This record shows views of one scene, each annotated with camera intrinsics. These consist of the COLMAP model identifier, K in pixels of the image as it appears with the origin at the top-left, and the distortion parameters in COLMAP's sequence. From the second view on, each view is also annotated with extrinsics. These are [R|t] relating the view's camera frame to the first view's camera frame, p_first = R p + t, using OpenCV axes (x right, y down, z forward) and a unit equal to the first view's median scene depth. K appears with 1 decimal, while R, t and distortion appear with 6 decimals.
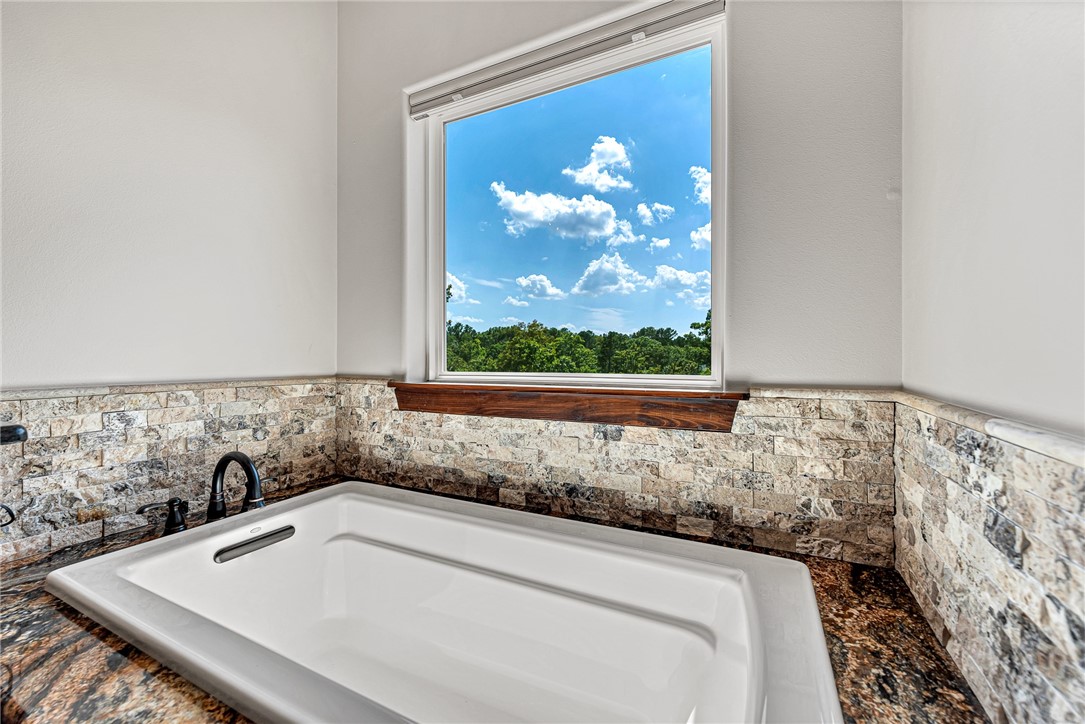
lens RADIAL K [[434.9, 0, 541.6], [0, 434.9, 360.7], [0, 0, 1]] dist [0.001313, -0.001587]
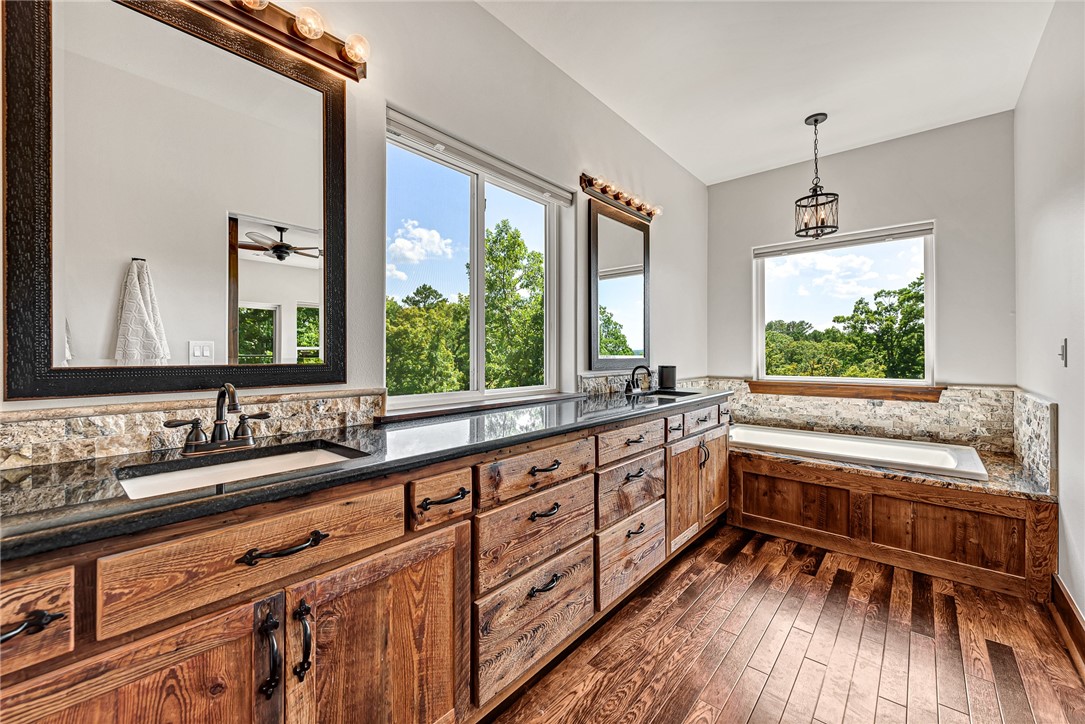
lens RADIAL K [[434.9, 0, 543.4], [0, 434.9, 352.0], [0, 0, 1]] dist [0.001313, -0.001587]
pose [[0.968144, -0.000681, -0.250395, -1.020689], [-0.002302, 0.999930, -0.011620, -0.084295], [0.250385, 0.011826, 0.968074, -1.790868]]
